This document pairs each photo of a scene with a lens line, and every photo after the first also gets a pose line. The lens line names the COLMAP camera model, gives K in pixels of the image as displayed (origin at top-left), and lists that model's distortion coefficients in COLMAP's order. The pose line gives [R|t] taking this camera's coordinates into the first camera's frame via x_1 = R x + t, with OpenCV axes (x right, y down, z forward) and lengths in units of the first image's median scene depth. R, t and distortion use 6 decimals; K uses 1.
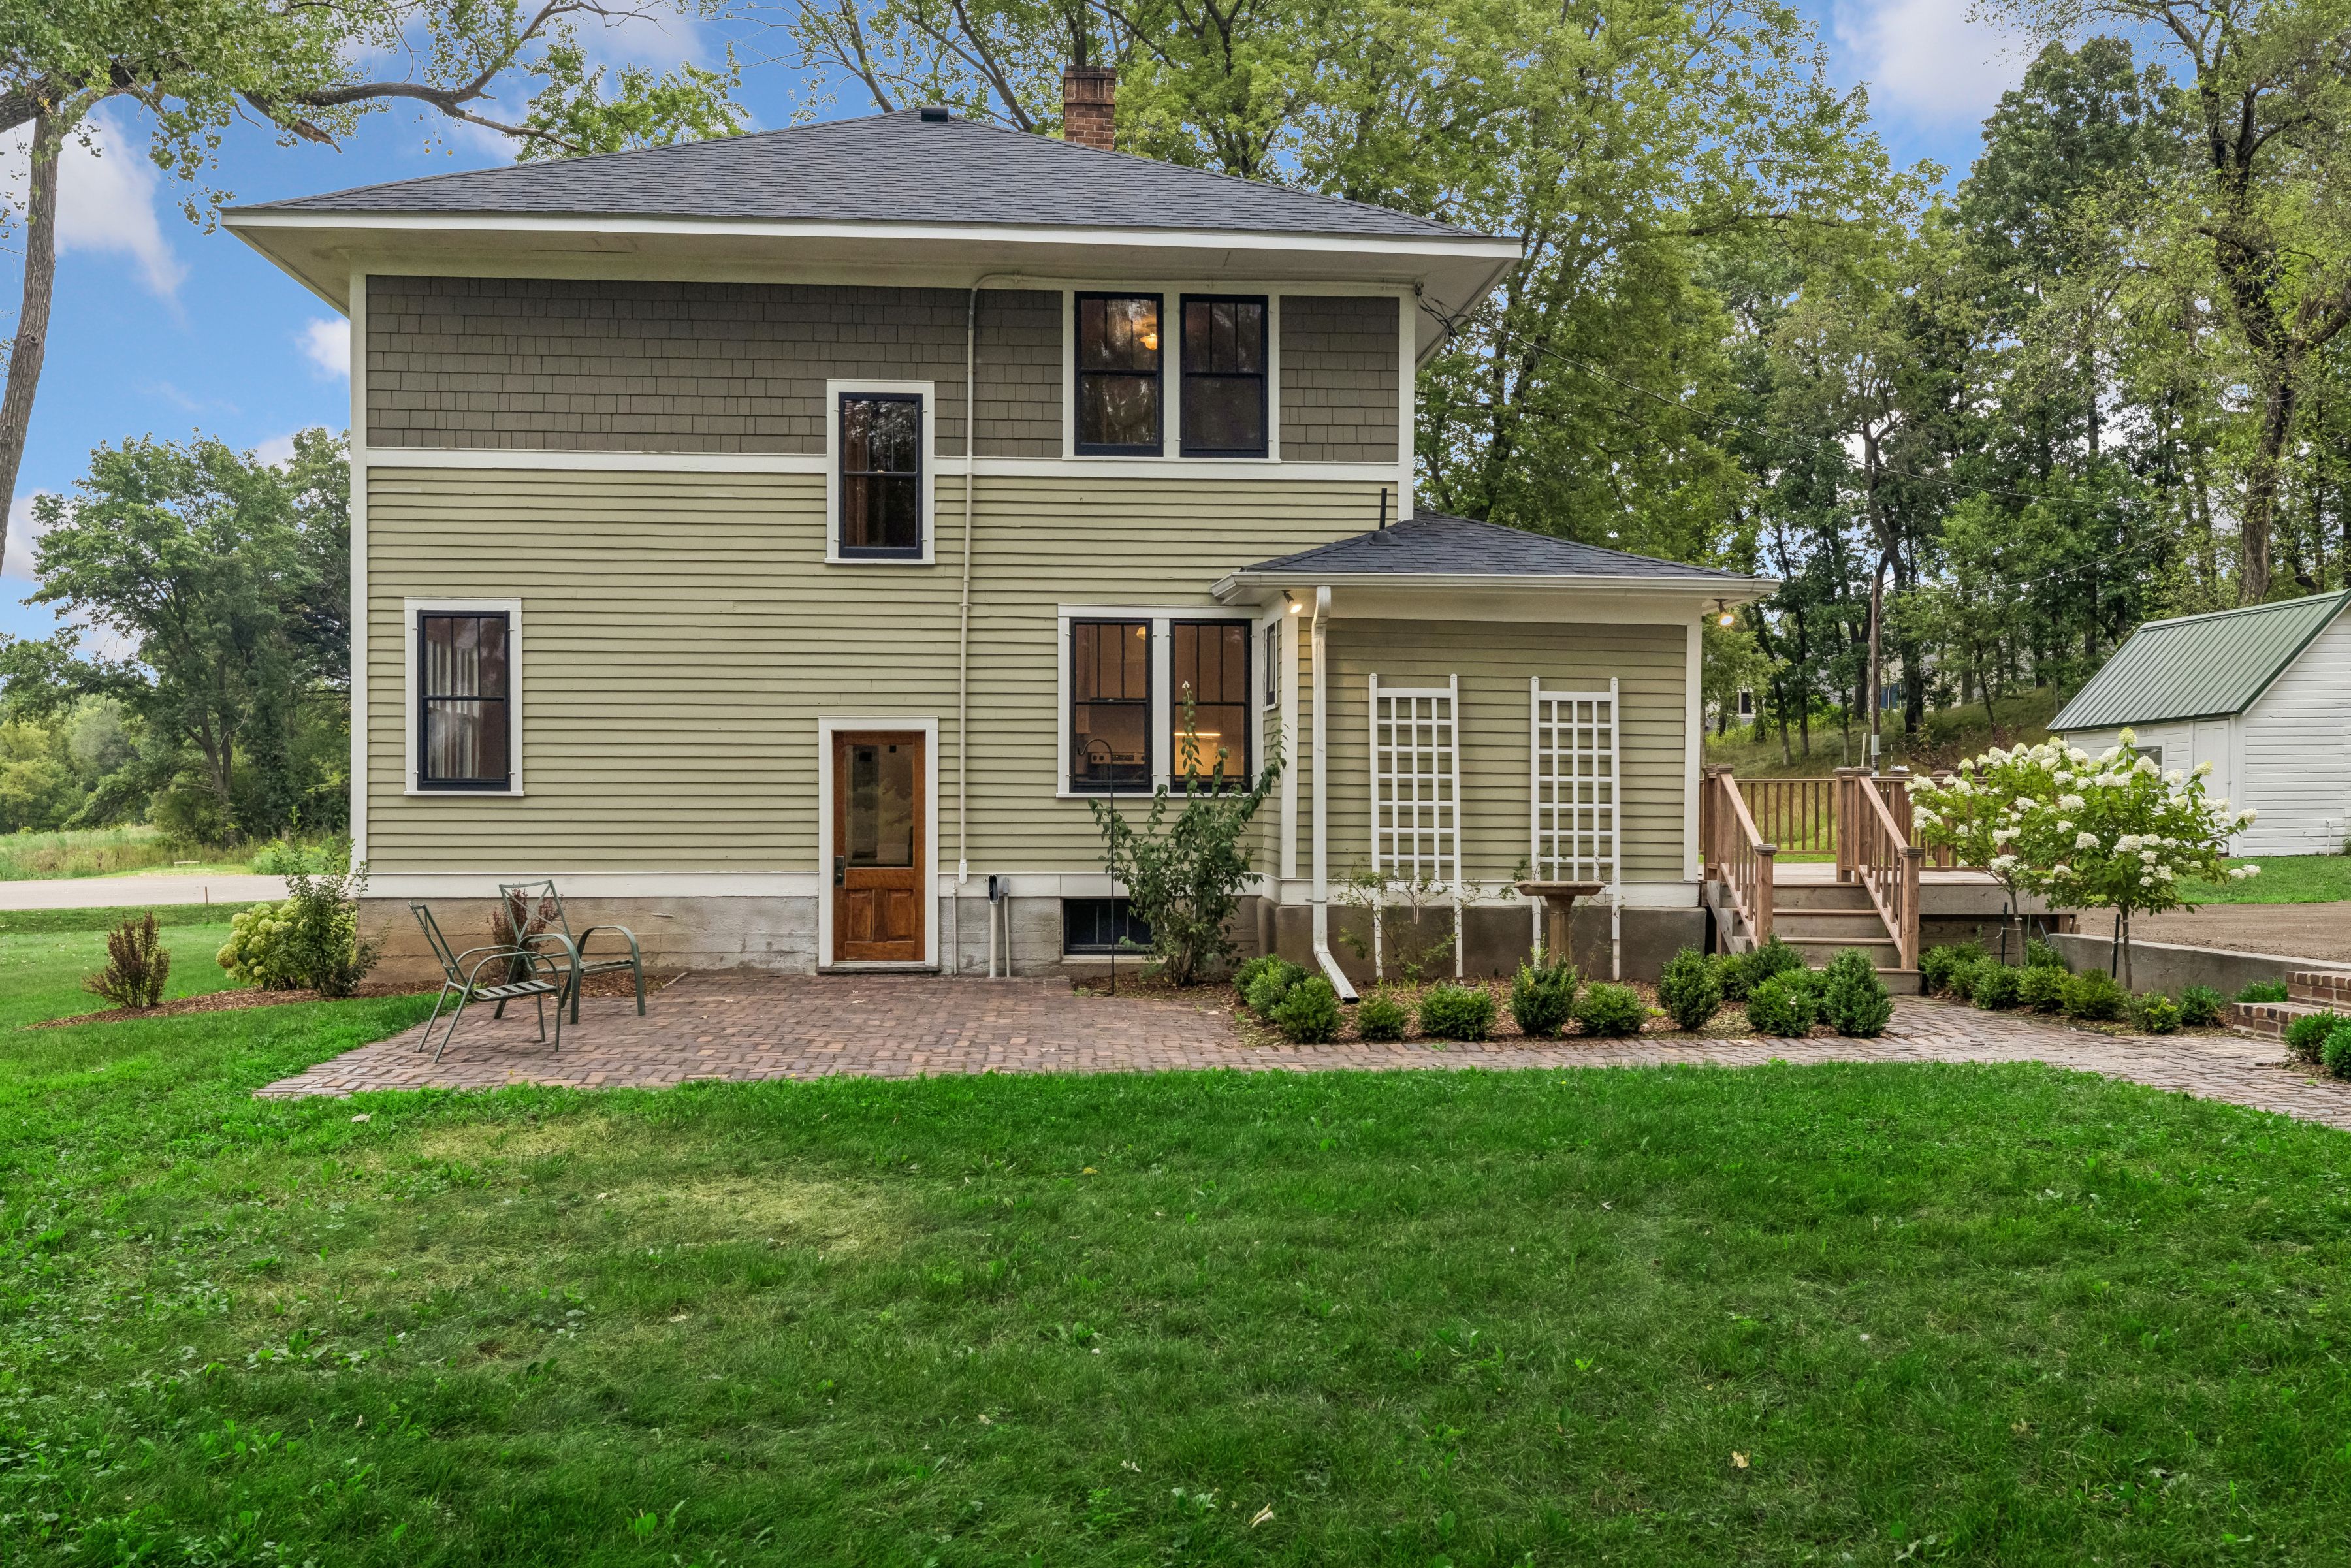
lens RADIAL K [[1948.2, 0, 1173.9], [0, 1948.2, 799.0], [0, 0, 1]] dist [0.010566, 0.001291]
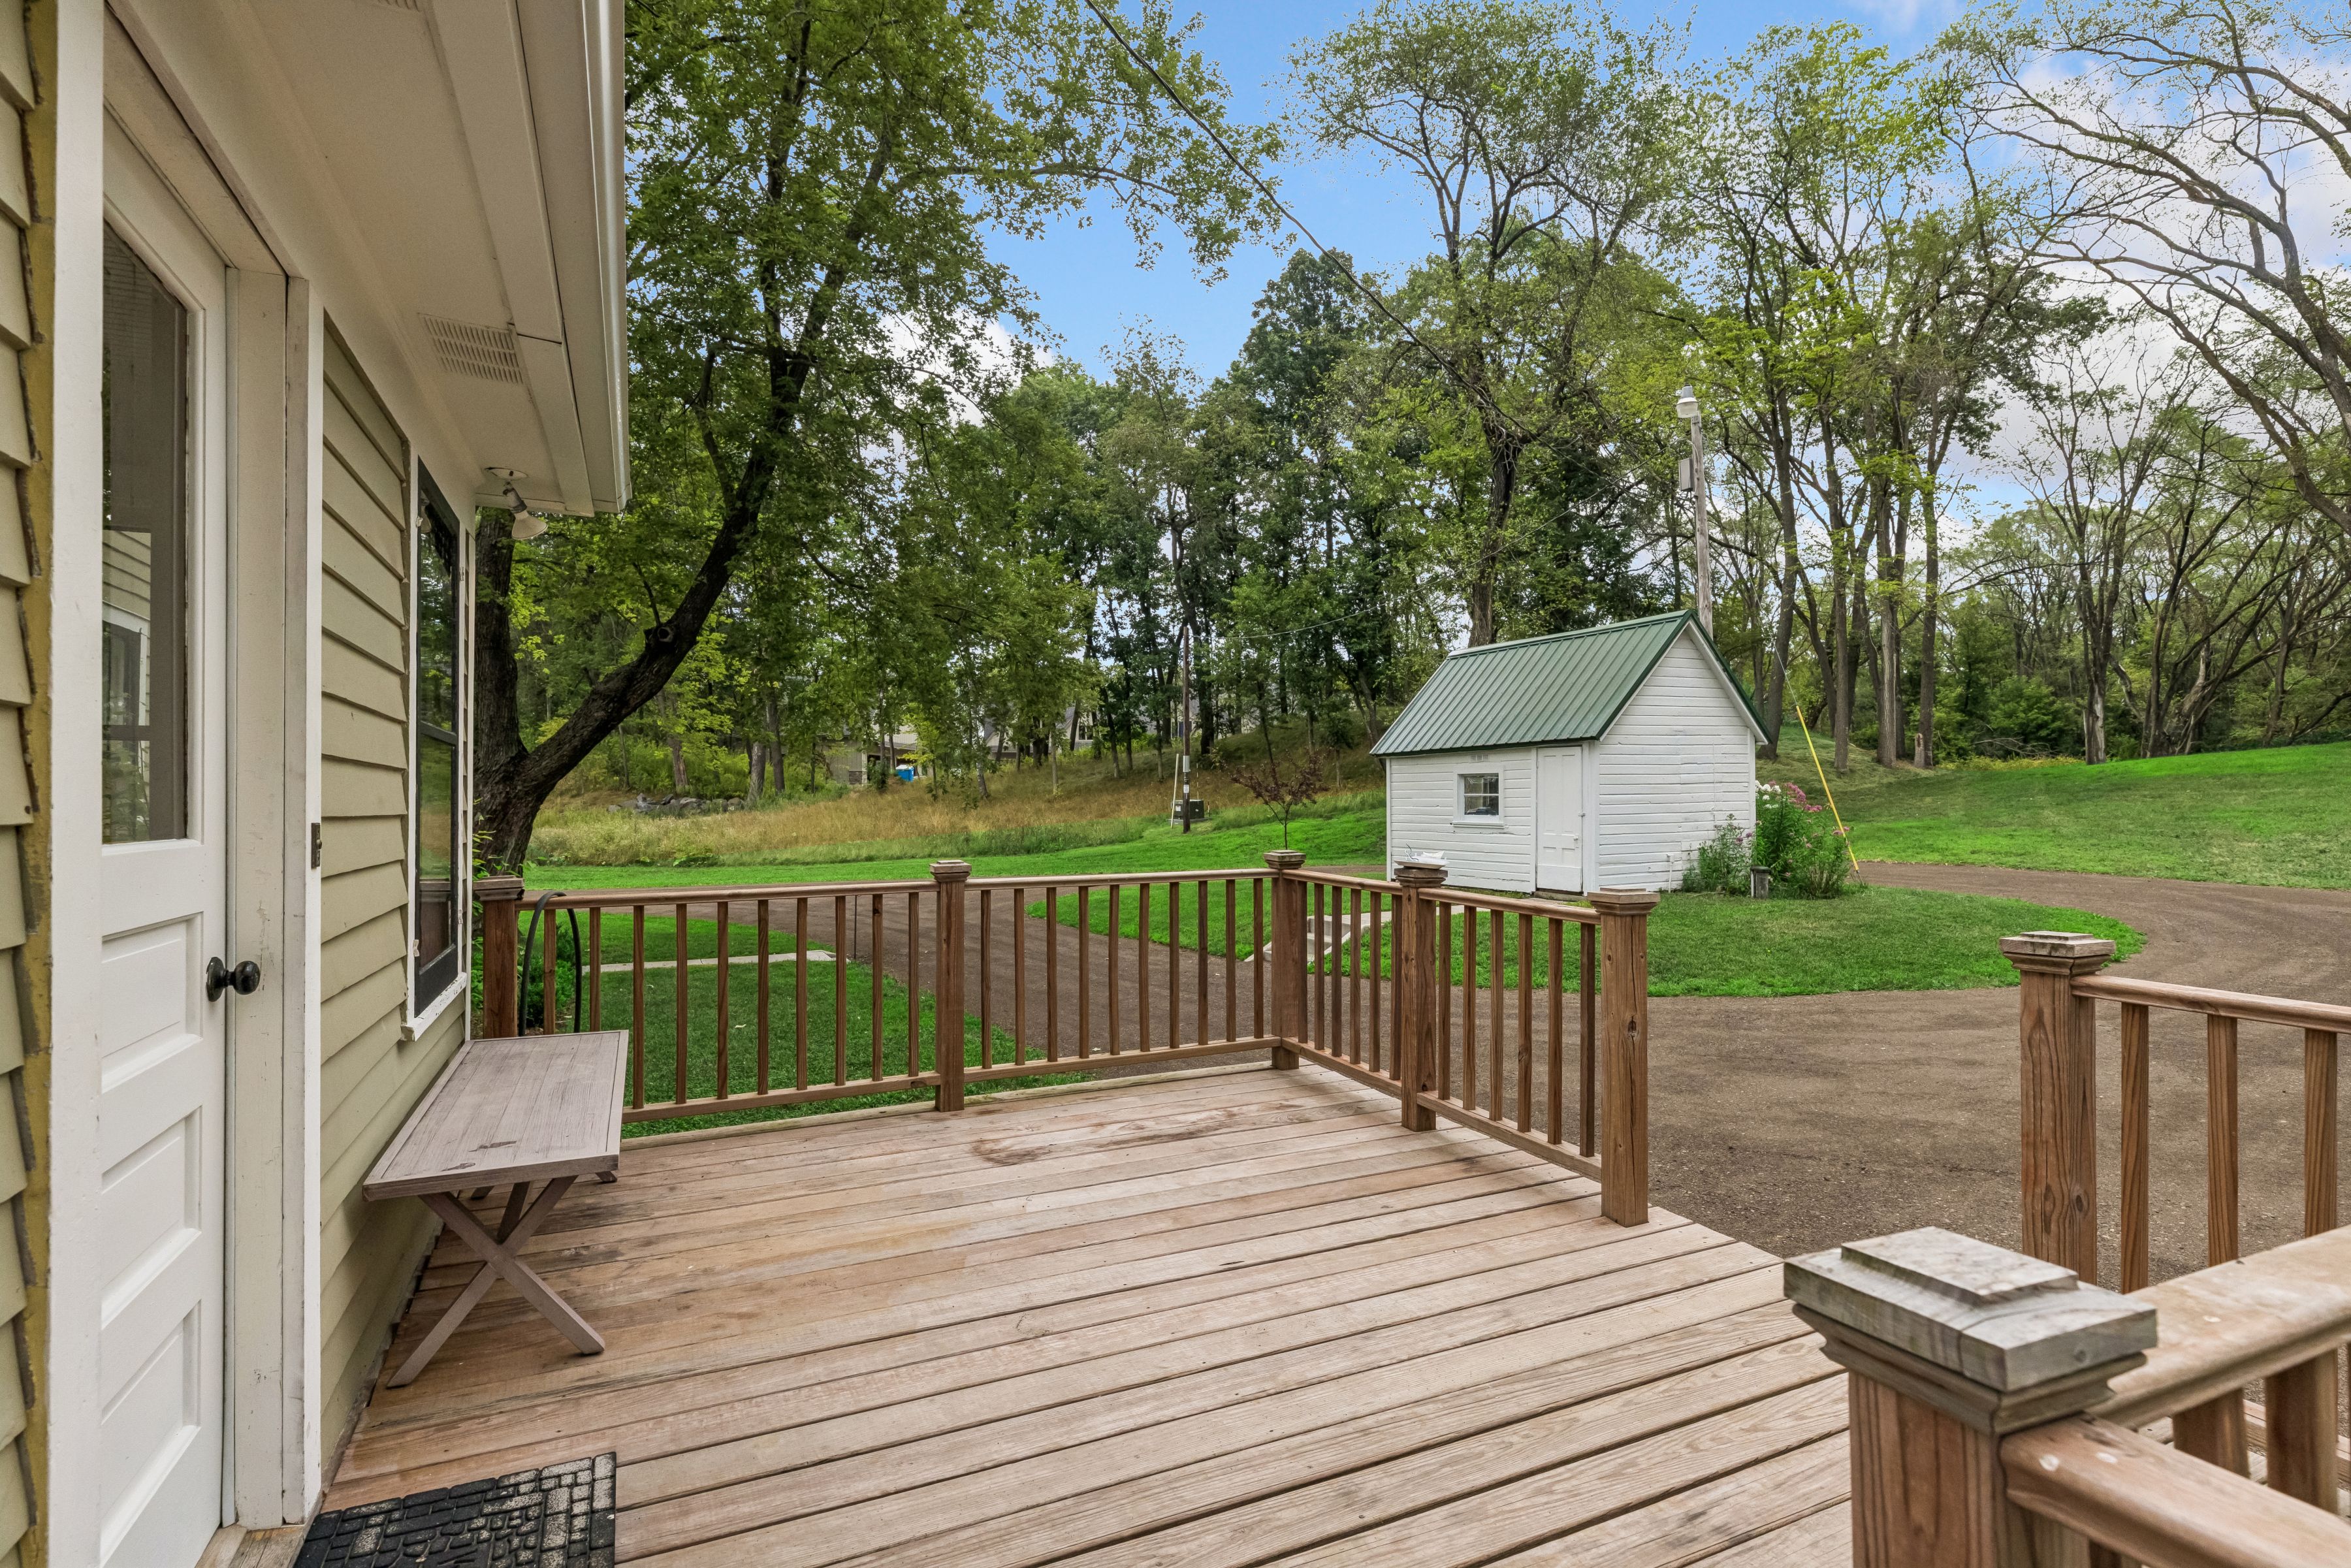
lens RADIAL K [[1164.4, 0, 1176.7], [0, 1164.4, 794.6], [0, 0, 1]] dist [-0.000692, 0.002160]
pose [[0.936802, -0.002847, 0.349850, 0.079068], [0.001410, 0.999989, 0.004362, -0.009393], [-0.349858, -0.003593, 0.936796, 0.255070]]
